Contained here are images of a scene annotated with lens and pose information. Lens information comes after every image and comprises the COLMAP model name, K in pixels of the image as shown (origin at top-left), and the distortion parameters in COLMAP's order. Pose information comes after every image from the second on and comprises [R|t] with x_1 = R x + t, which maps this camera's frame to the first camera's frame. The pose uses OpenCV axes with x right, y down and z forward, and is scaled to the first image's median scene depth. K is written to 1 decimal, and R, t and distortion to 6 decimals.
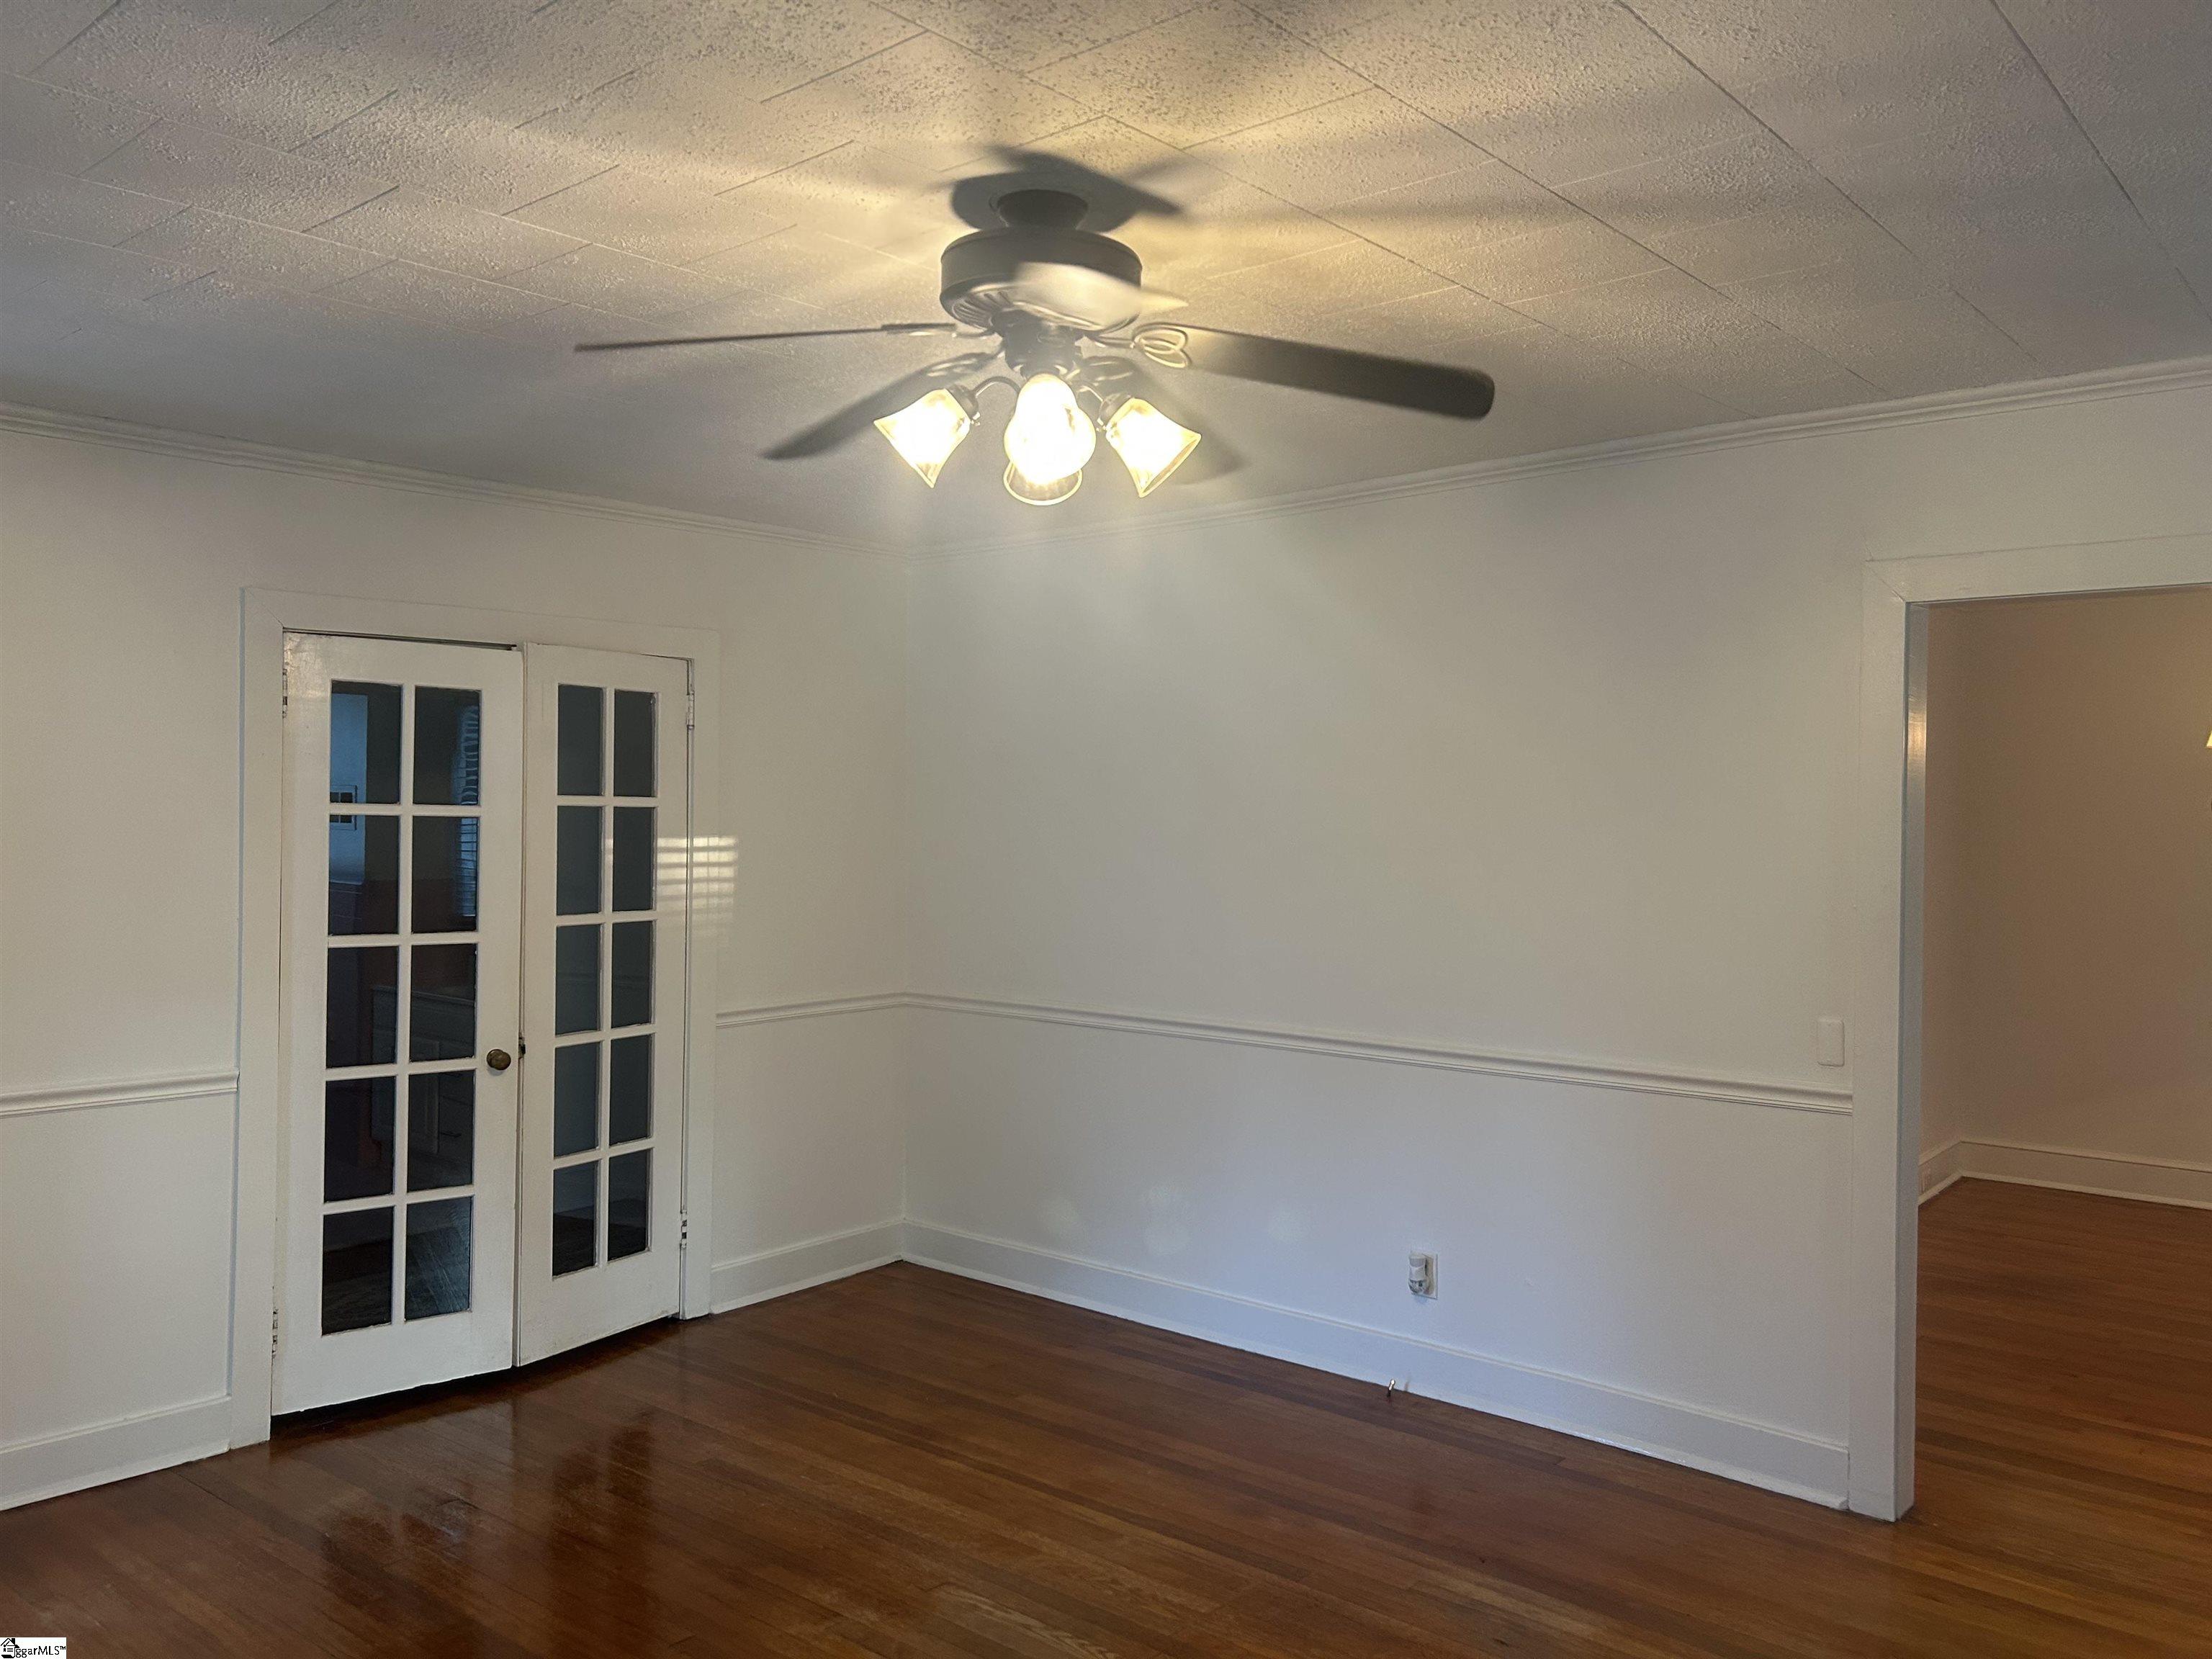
lens RADIAL K [[1689.2, 0, 1106.0], [0, 1689.2, 829.5], [0, 0, 1]] dist [0.043163, -0.000099]
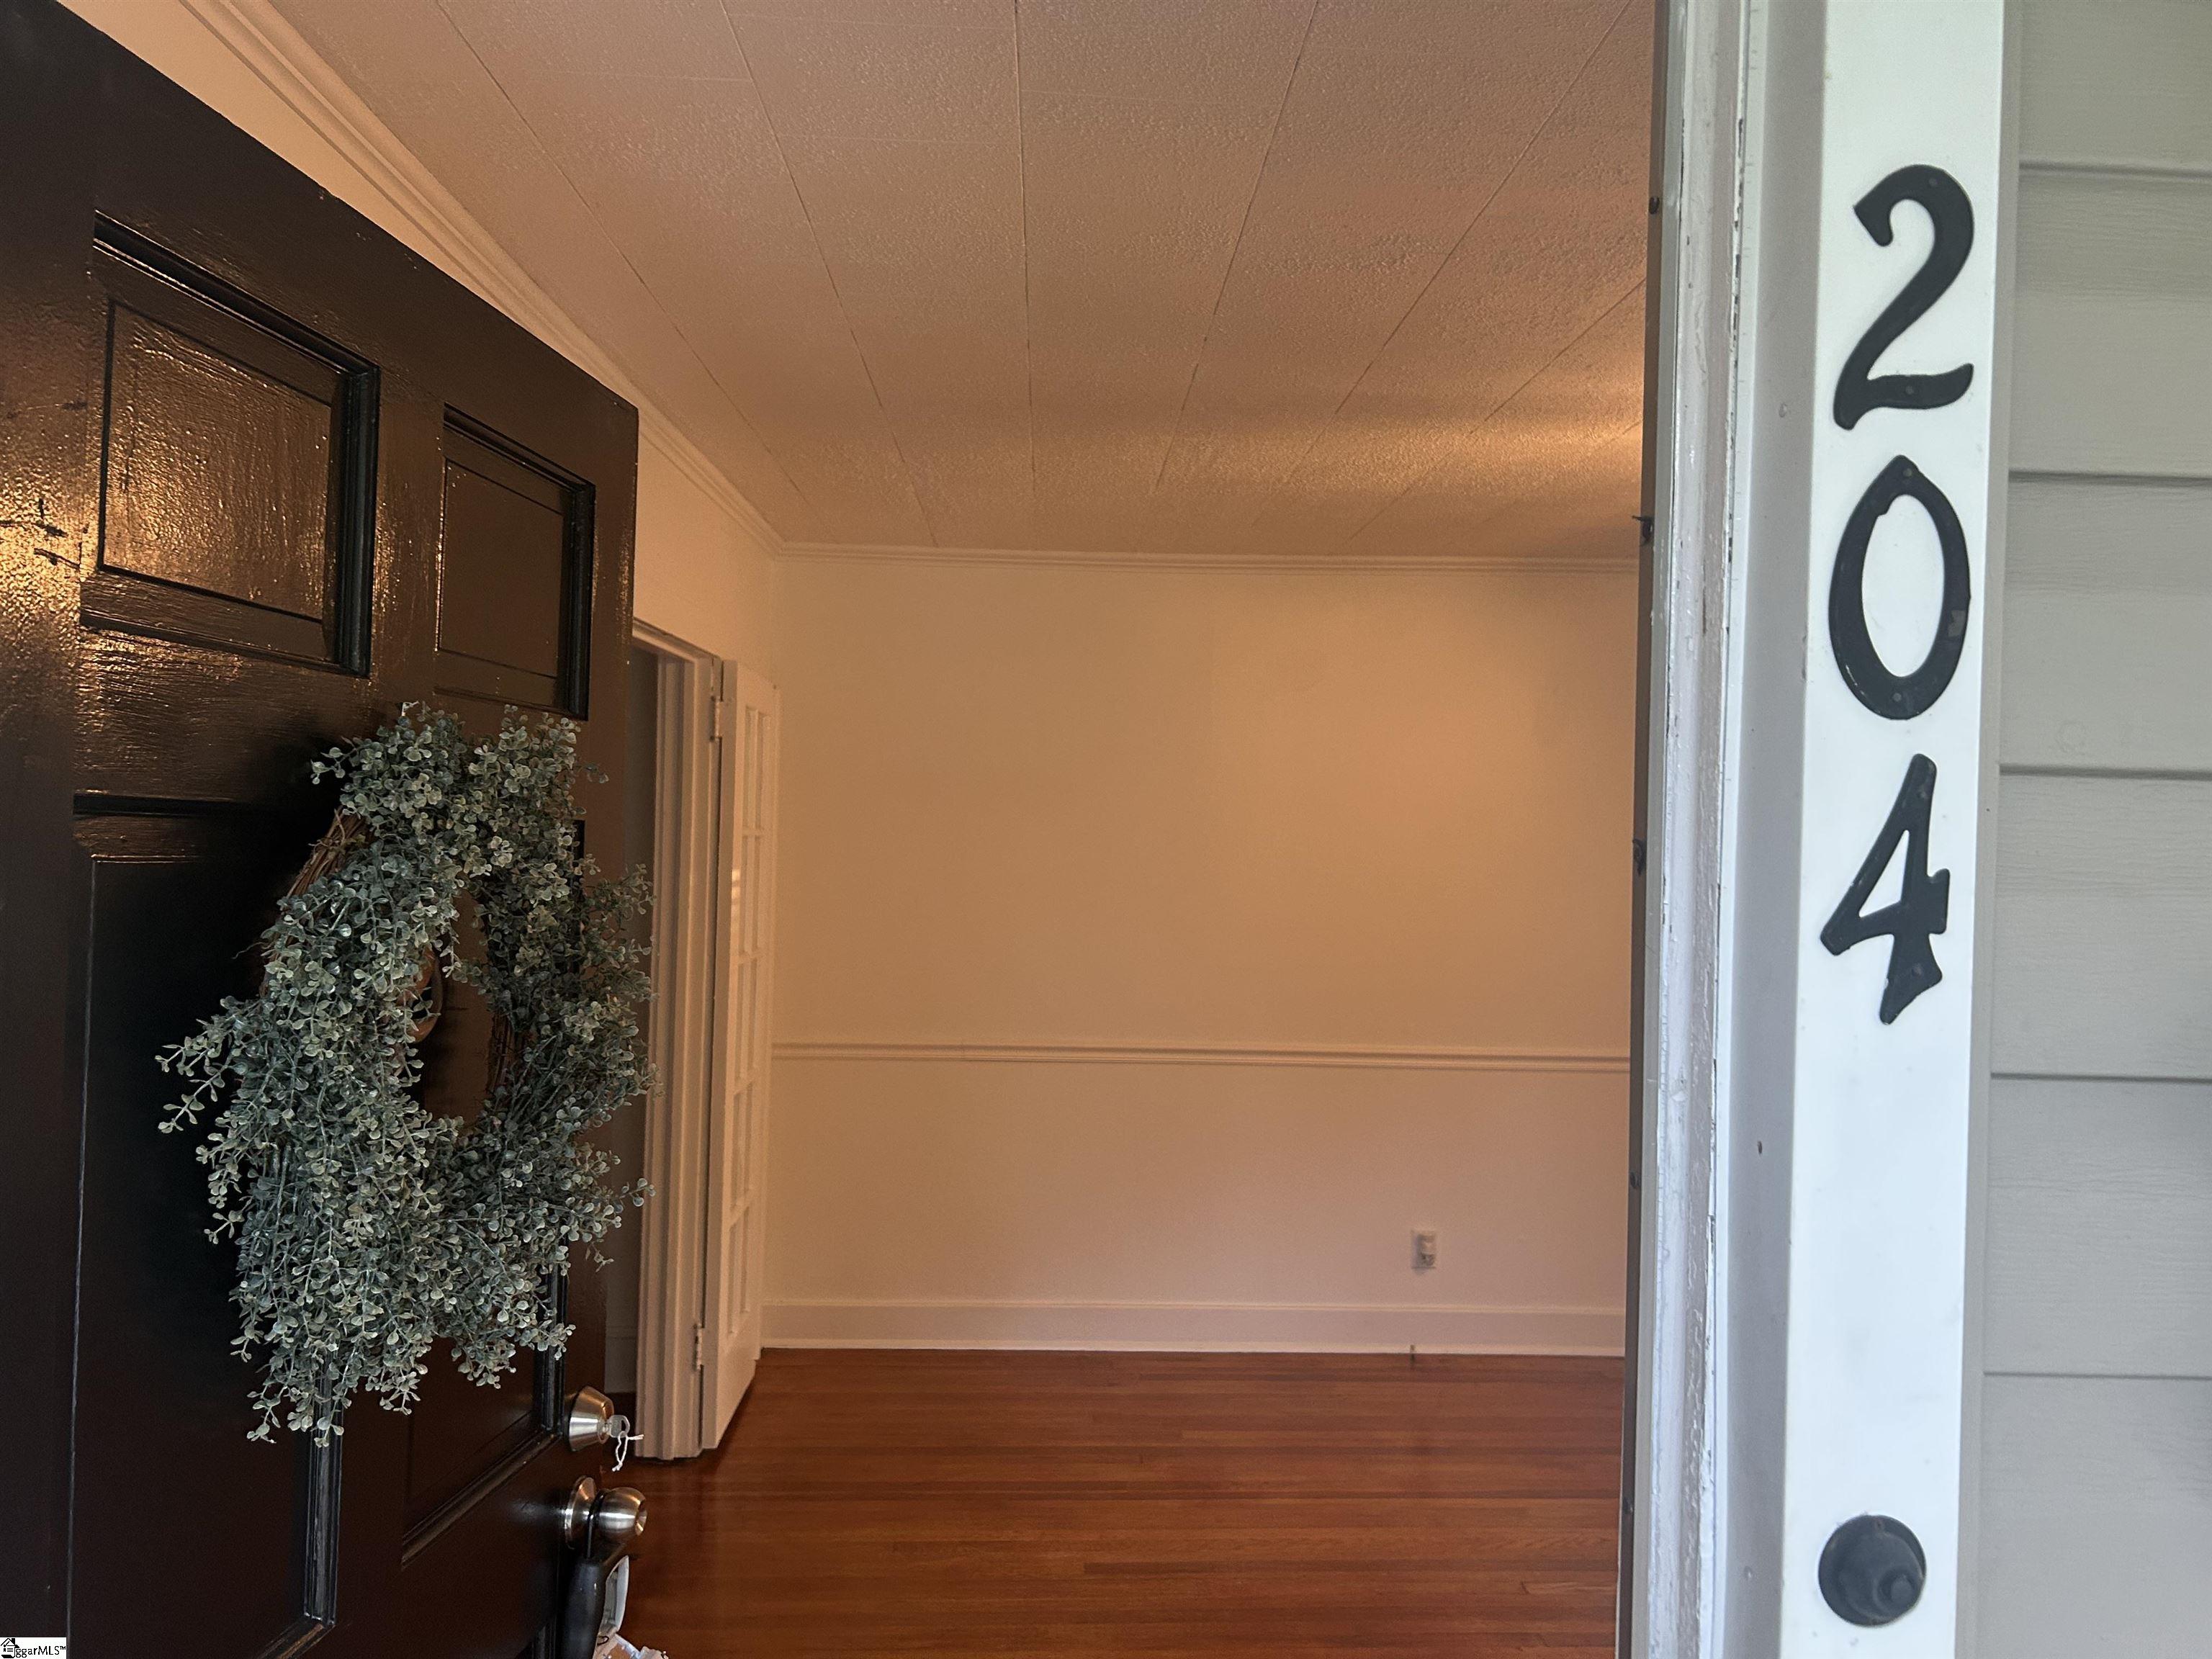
lens RADIAL K [[1689.2, 0, 1106.0], [0, 1689.2, 829.5], [0, 0, 1]] dist [0.043163, -0.000099]
pose [[0.735896, 0.010983, 0.677005, -0.784813], [-0.010670, 0.999932, -0.004623, -0.019747], [-0.677010, -0.003821, 0.735963, 0.297359]]
